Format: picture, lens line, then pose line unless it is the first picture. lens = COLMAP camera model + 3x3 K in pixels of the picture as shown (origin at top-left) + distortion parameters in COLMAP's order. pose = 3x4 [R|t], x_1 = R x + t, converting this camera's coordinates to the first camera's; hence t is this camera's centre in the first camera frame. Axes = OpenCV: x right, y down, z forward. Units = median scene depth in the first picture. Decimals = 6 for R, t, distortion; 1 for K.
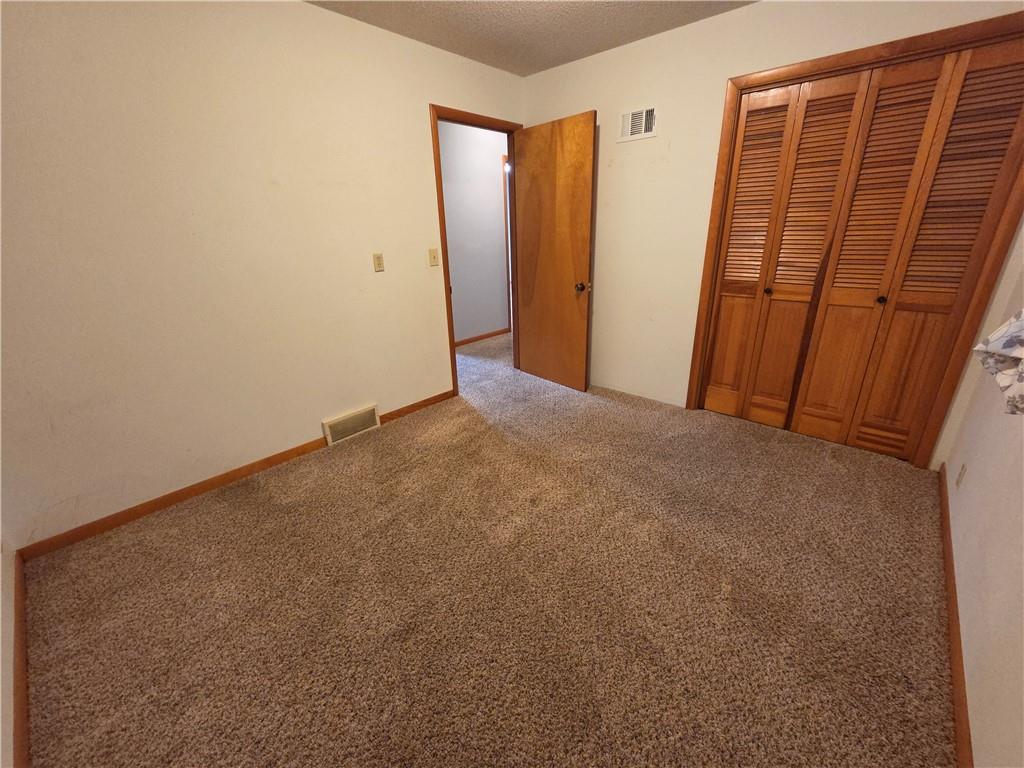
lens RADIAL K [[422.2, 0, 517.0], [0, 422.2, 385.5], [0, 0, 1]] dist [-0.000467, 0.000238]
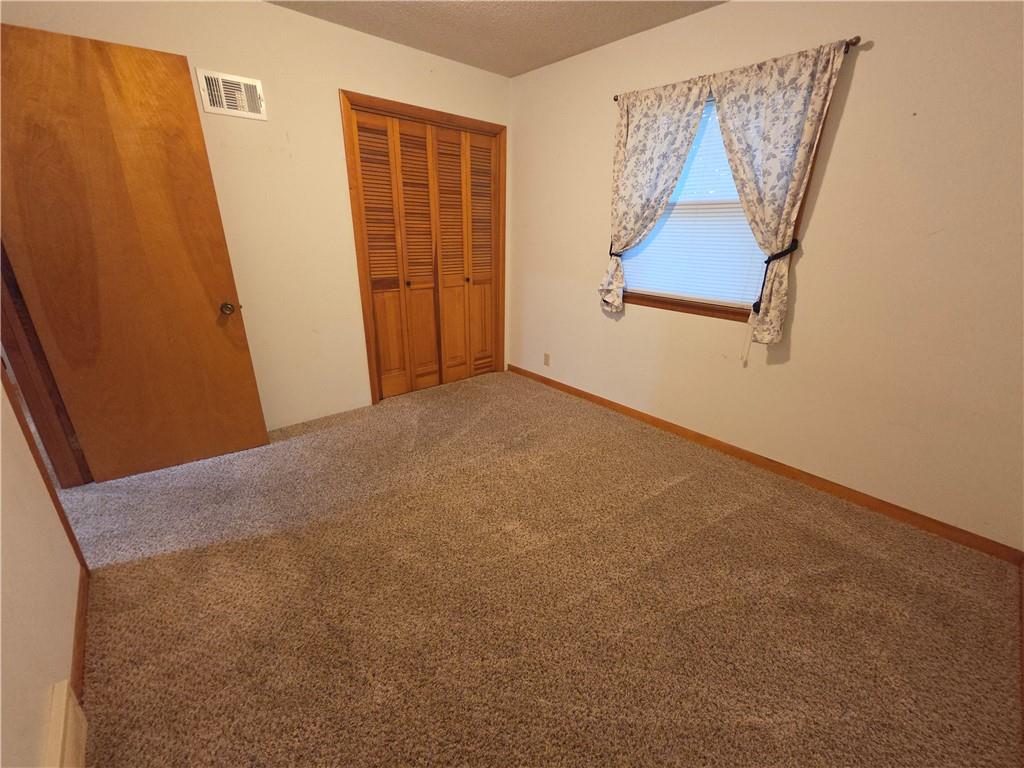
lens RADIAL K [[422.2, 0, 517.0], [0, 422.2, 385.5], [0, 0, 1]] dist [-0.000467, 0.000238]
pose [[0.113256, -0.321223, 0.940207, -0.576234], [0.329160, 0.904987, 0.269541, -0.168371], [-0.937458, 0.278951, 0.208229, 0.490580]]
